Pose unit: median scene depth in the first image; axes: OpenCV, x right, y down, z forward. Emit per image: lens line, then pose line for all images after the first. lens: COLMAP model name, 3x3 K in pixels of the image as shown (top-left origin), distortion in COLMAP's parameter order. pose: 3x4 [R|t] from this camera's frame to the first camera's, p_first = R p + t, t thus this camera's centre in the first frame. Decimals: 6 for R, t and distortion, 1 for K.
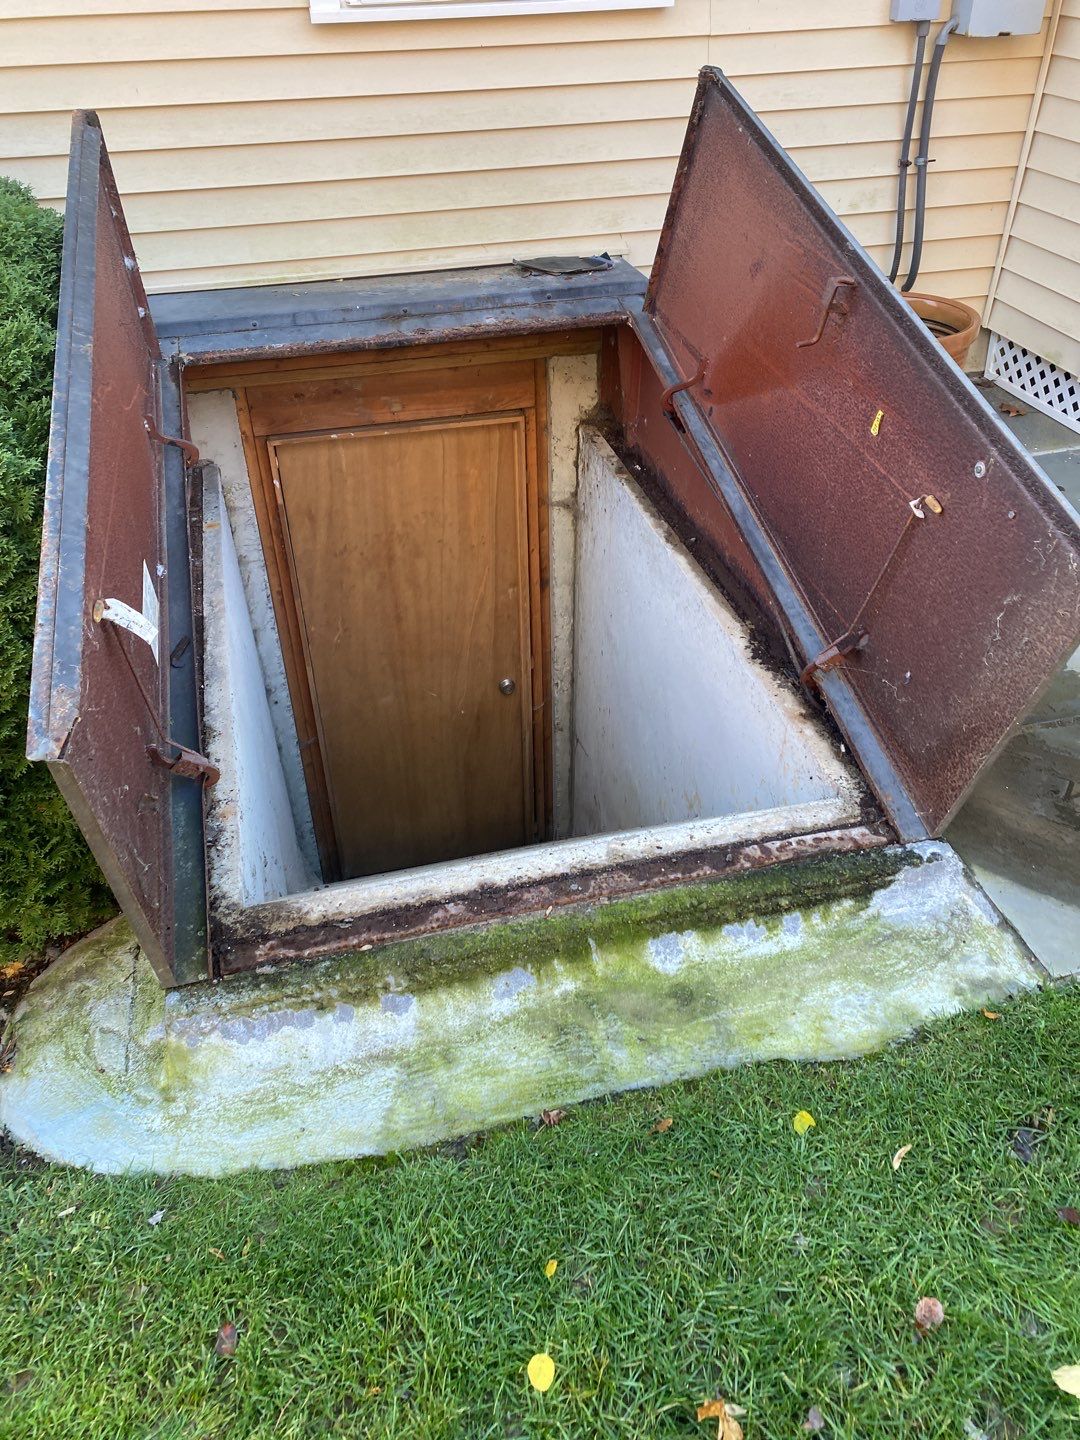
lens RADIAL K [[1085.9, 0, 507.0], [0, 1085.9, 722.9], [0, 0, 1]] dist [-0.004530, 0.000558]
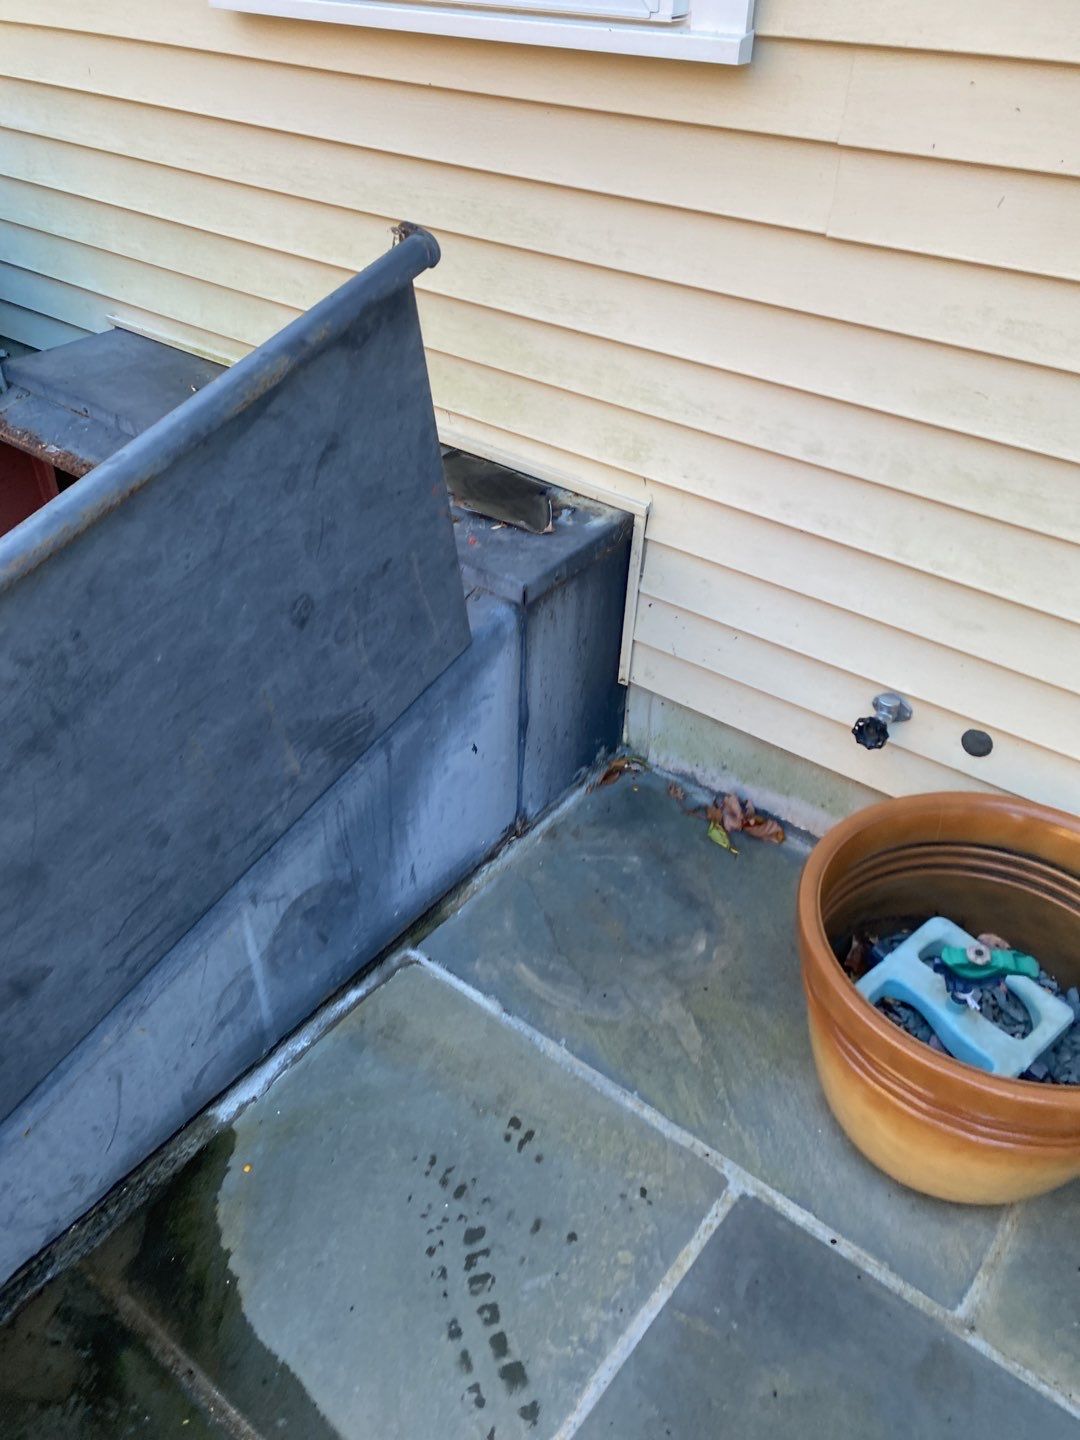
lens RADIAL K [[1068.5, 0, 540.0], [0, 1068.5, 720.0], [0, 0, 1]] dist [0.002077, -0.007767]
pose [[0.620332, 0.513844, -0.592581, 0.415833], [-0.477226, 0.846846, 0.234749, -0.423164], [0.622449, 0.137173, 0.770546, 0.552490]]
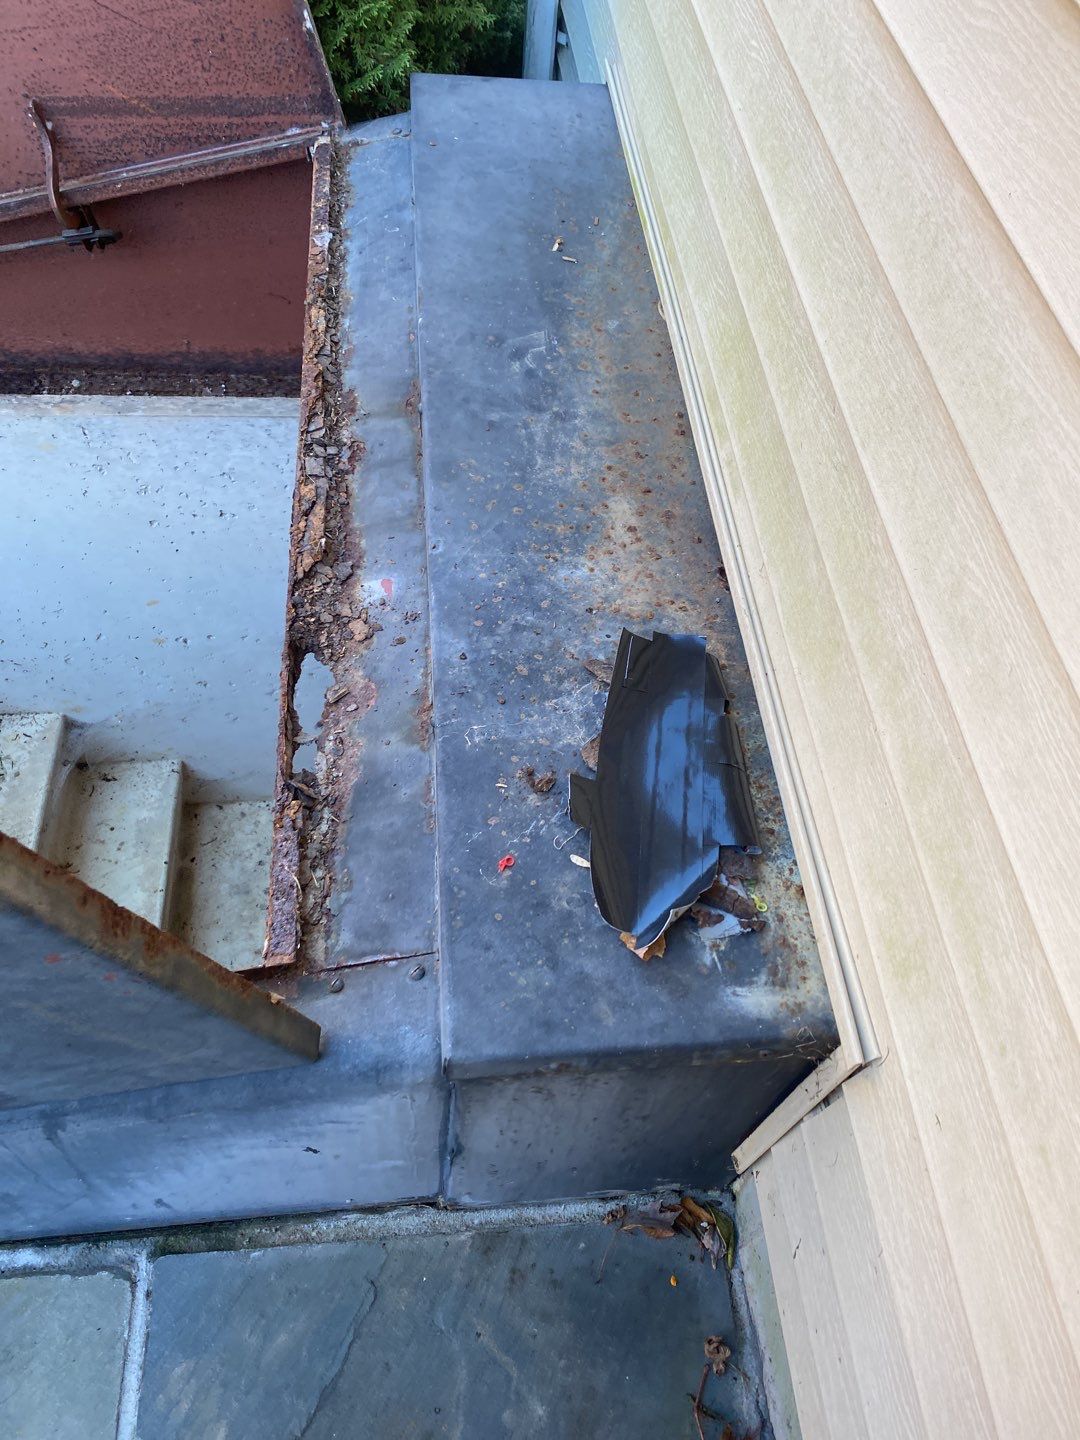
lens RADIAL K [[1085.9, 0, 507.0], [0, 1085.9, 722.9], [0, 0, 1]] dist [-0.004530, 0.000558]
pose [[-0.141117, 0.801879, -0.580583, 0.183261], [-0.643967, 0.371074, 0.669037, -0.531387], [0.751926, 0.468289, 0.464019, 0.770105]]
